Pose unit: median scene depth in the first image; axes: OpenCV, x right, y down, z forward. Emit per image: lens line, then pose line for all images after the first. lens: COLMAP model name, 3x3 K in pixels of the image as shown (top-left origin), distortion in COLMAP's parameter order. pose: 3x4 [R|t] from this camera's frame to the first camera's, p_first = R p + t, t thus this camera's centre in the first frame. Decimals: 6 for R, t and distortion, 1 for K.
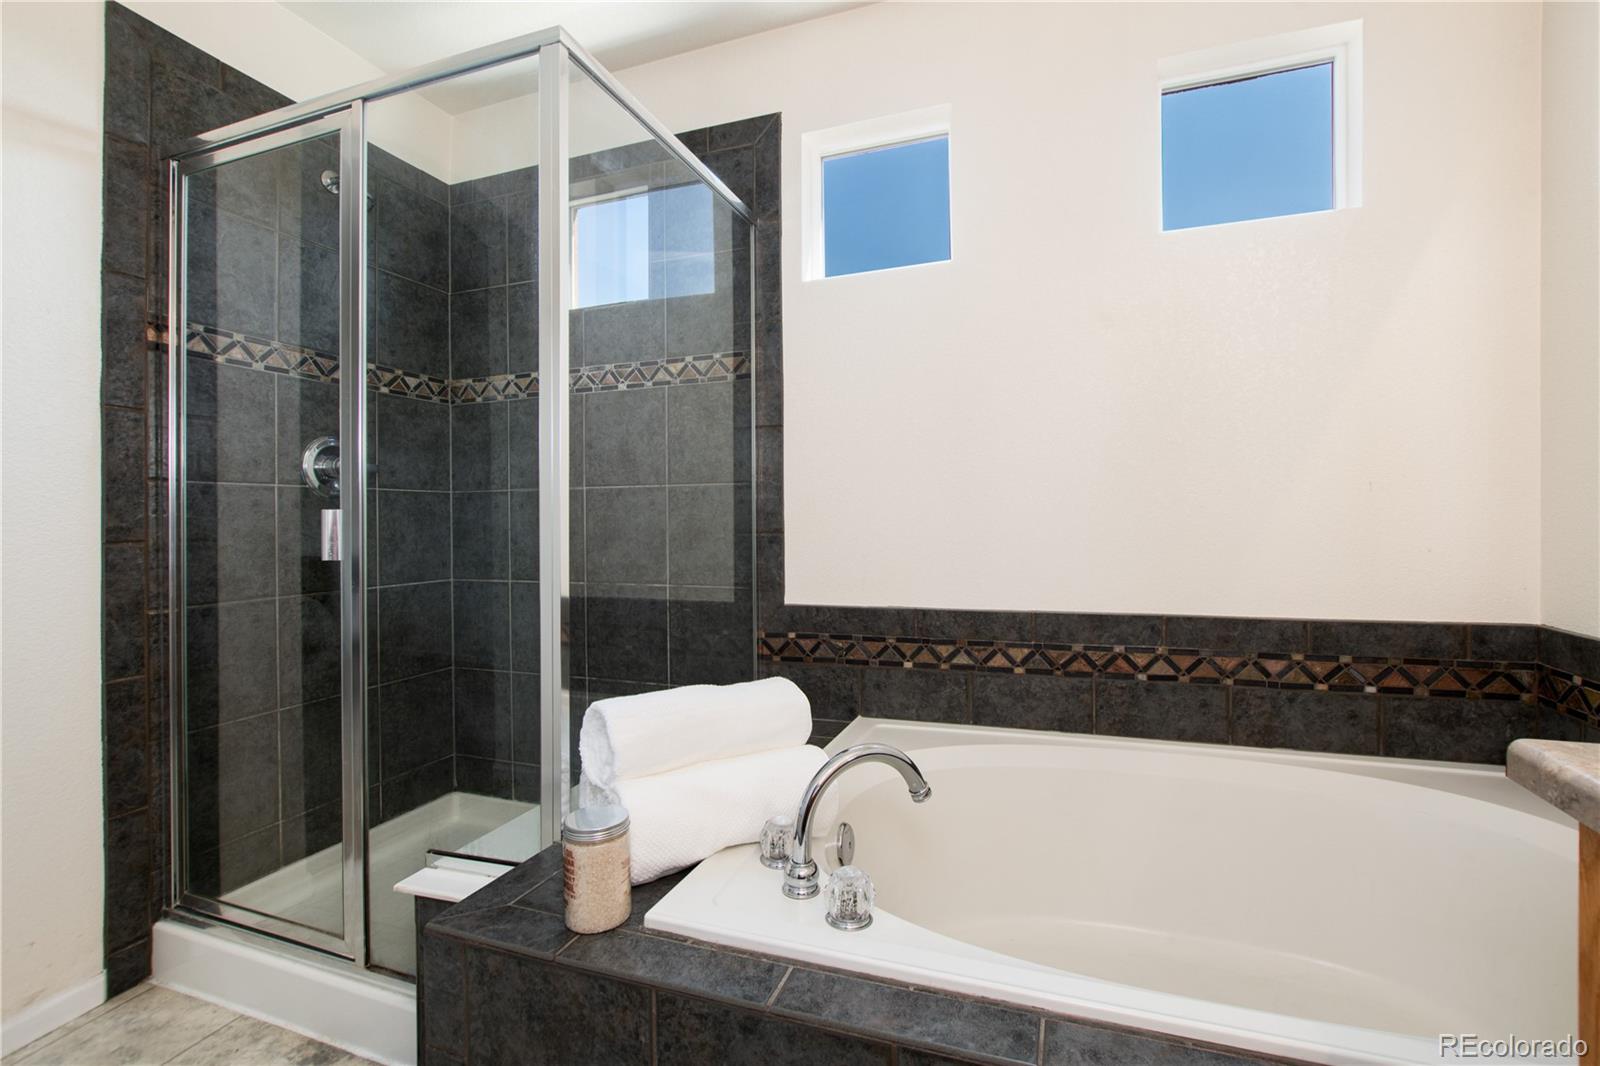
lens RADIAL K [[713.3, 0, 797.0], [0, 713.3, 525.3], [0, 0, 1]] dist [-0.018297, 0.000174]
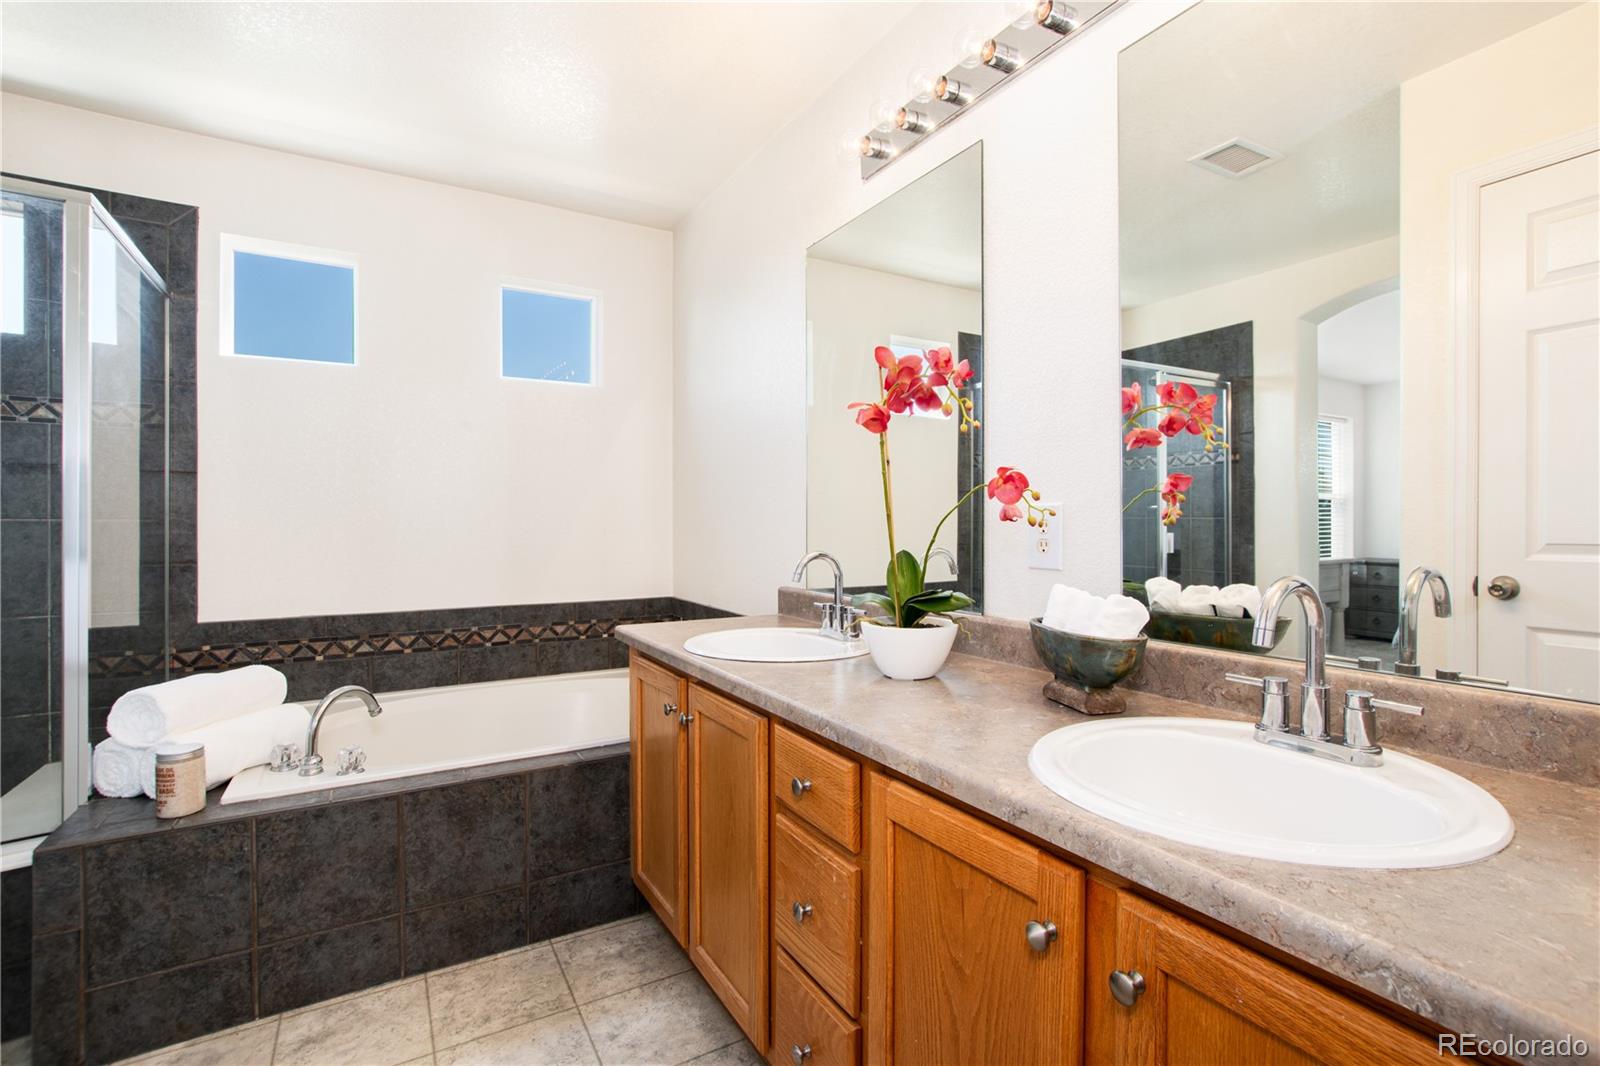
lens RADIAL K [[755.5, 0, 822.2], [0, 755.5, 519.2], [0, 0, 1]] dist [-0.020143, -0.009472]
pose [[0.623879, 0.008585, 0.781474, -0.370029], [-0.000405, 0.999943, -0.010662, -0.054499], [-0.781521, 0.006335, 0.623847, -0.649433]]
